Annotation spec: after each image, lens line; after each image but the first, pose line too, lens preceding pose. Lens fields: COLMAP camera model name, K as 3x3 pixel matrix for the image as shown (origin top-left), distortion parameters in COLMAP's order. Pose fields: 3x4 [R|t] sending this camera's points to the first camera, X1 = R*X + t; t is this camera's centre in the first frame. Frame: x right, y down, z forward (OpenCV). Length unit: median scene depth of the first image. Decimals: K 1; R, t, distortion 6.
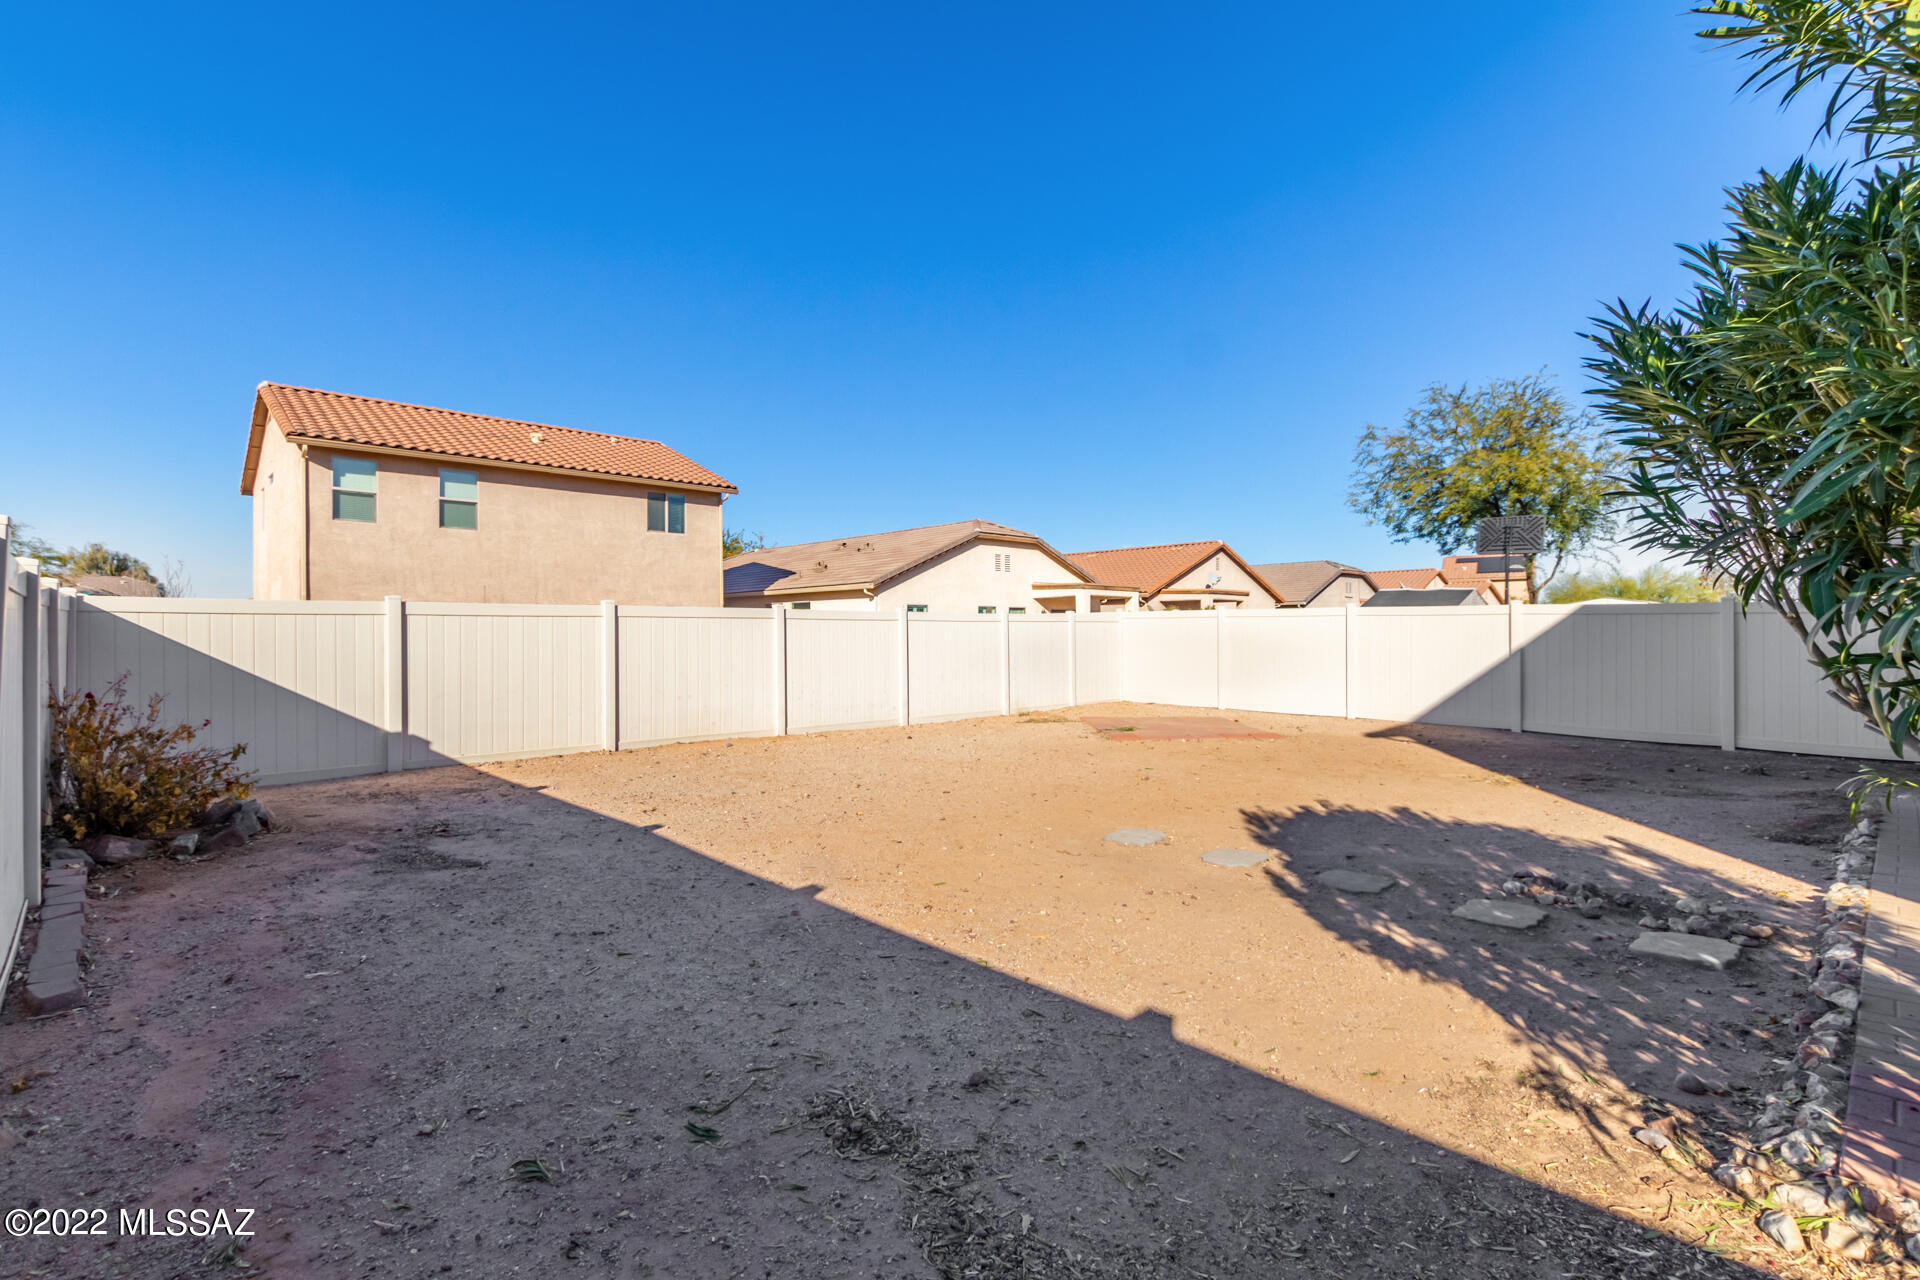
lens RADIAL K [[880.7, 0, 966.9], [0, 880.7, 634.7], [0, 0, 1]] dist [-0.000890, -0.000454]
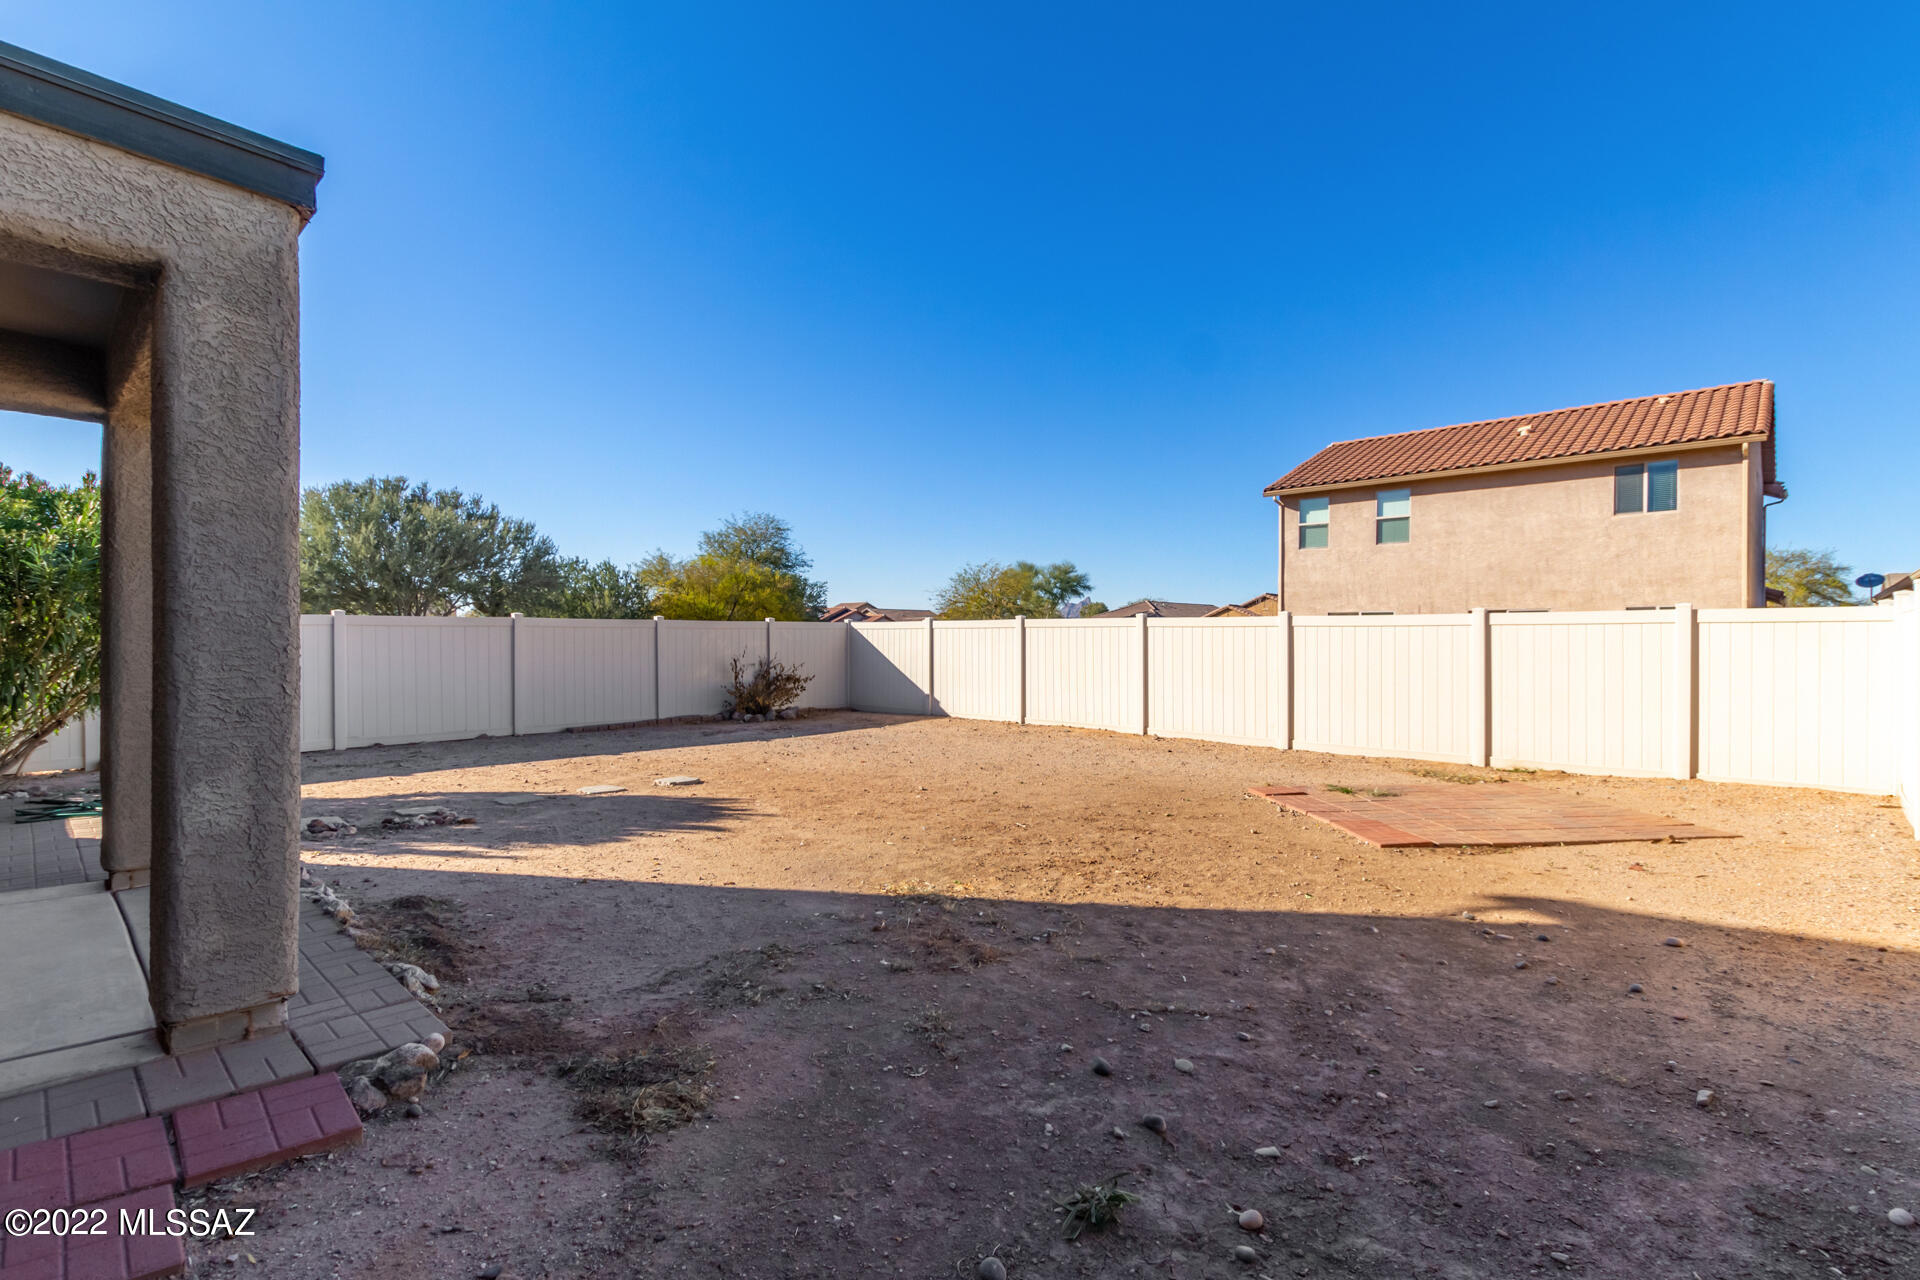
lens RADIAL K [[880.7, 0, 967.1], [0, 880.7, 638.1], [0, 0, 1]] dist [-0.000890, -0.000454]
pose [[0.048120, 0.003678, -0.998835, 0.466075], [-0.005959, 0.999976, 0.003396, -0.003494], [0.998824, 0.005789, 0.048140, 0.403443]]
